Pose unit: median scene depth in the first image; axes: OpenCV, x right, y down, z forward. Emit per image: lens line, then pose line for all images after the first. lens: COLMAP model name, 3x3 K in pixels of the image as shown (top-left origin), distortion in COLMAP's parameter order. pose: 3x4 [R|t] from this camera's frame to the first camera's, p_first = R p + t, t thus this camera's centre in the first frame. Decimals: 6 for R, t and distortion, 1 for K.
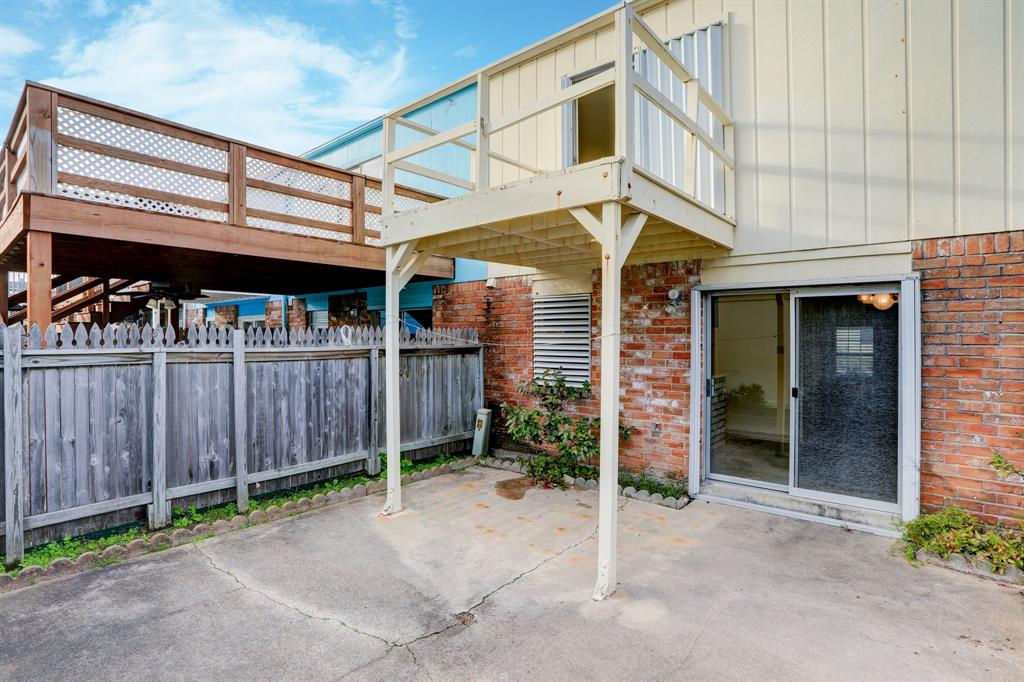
lens RADIAL K [[498.0, 0, 509.4], [0, 498.0, 345.0], [0, 0, 1]] dist [-0.038854, 0.006142]
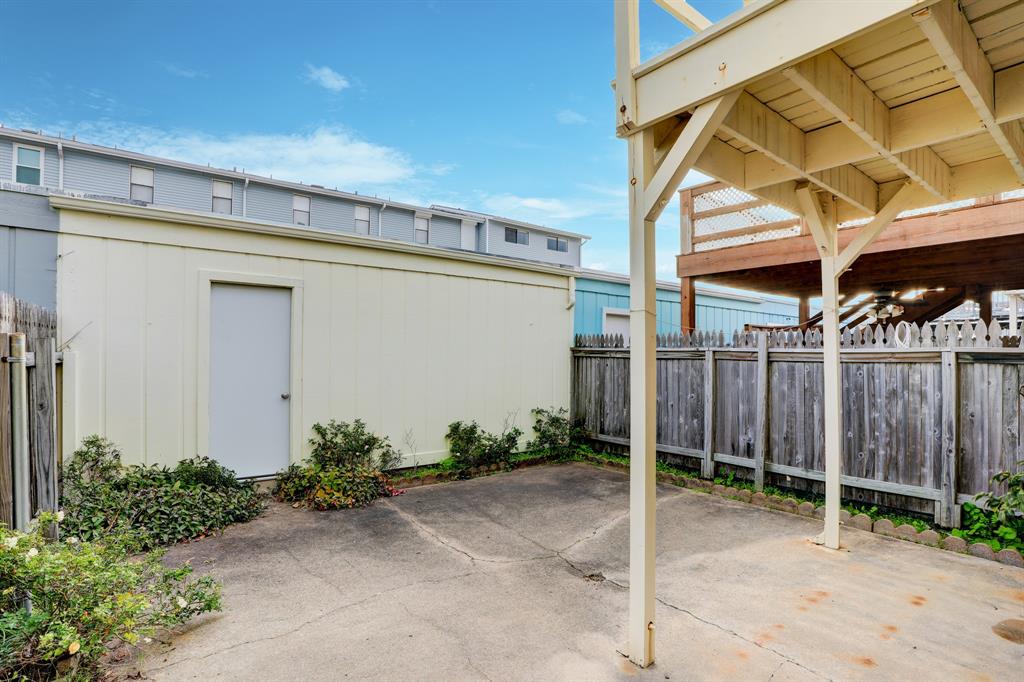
lens RADIAL K [[498.0, 0, 508.6], [0, 498.0, 344.6], [0, 0, 1]] dist [-0.038854, 0.006142]
pose [[-0.204887, -0.011540, -0.978718, 0.694847], [-0.013943, 0.999863, -0.008871, 0.015598], [0.978686, 0.011829, -0.205020, 0.659001]]
